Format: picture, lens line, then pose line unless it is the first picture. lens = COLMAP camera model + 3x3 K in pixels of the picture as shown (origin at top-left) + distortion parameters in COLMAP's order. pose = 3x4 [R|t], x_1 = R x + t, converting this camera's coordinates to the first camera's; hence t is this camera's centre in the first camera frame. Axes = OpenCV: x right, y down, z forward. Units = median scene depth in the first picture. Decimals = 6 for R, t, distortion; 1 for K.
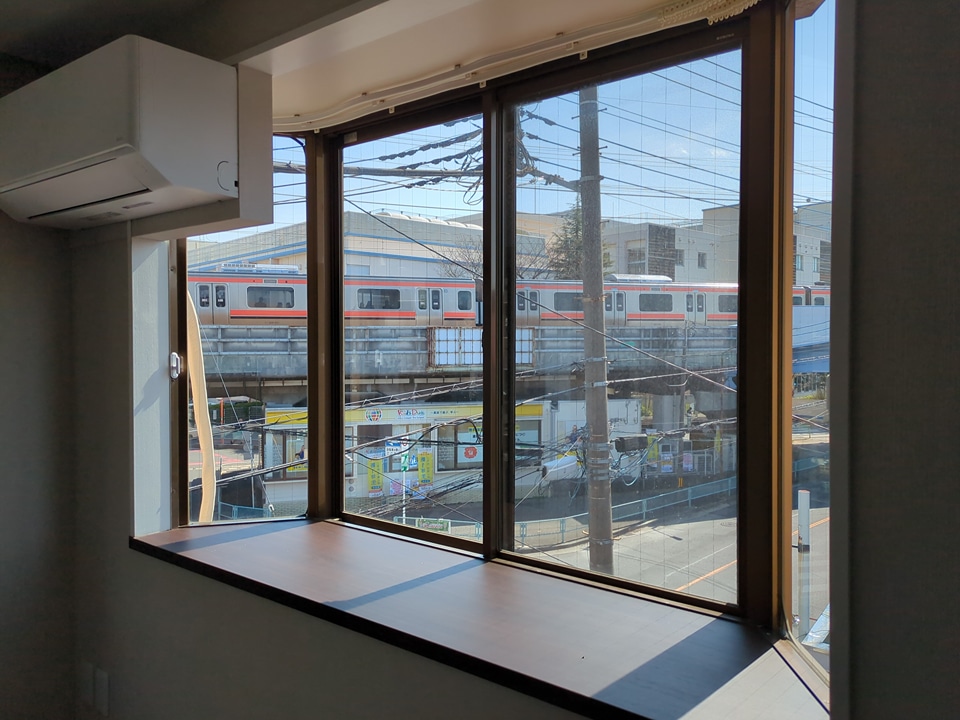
lens RADIAL K [[867.0, 0, 480.0], [0, 867.0, 360.0], [0, 0, 1]] dist [0.015147, 0.003036]
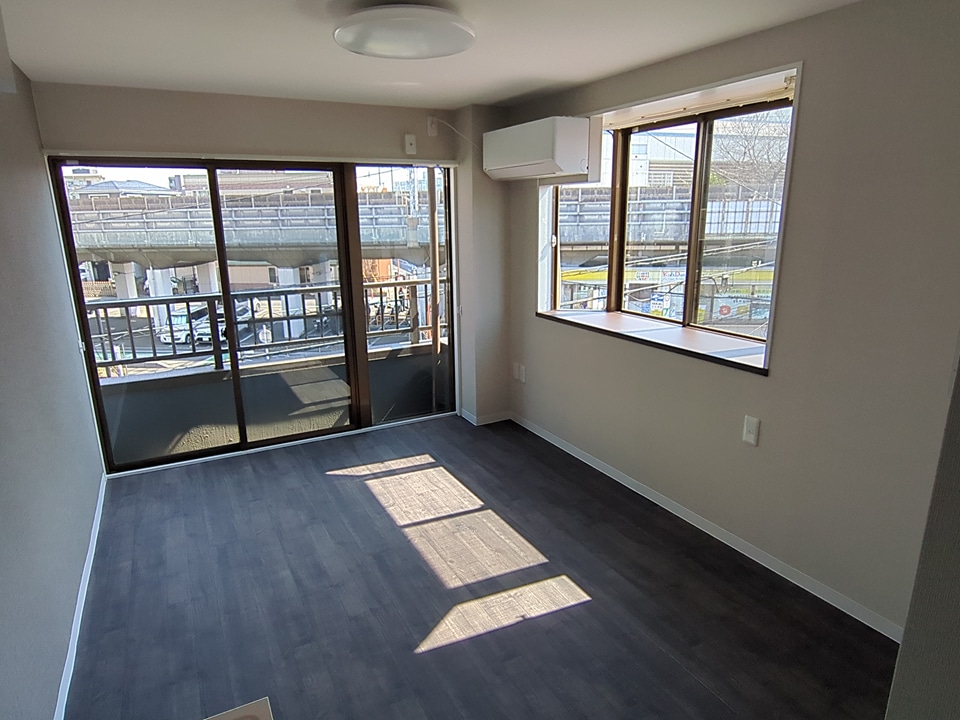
lens RADIAL K [[716.6, 0, 479.0], [0, 716.6, 375.9], [0, 0, 1]] dist [0.061174, -0.055790]
pose [[0.940923, 0.076618, -0.329839, 0.125308], [-0.008842, 0.979293, 0.202257, -0.028078], [0.338506, -0.187391, 0.922116, -0.913483]]
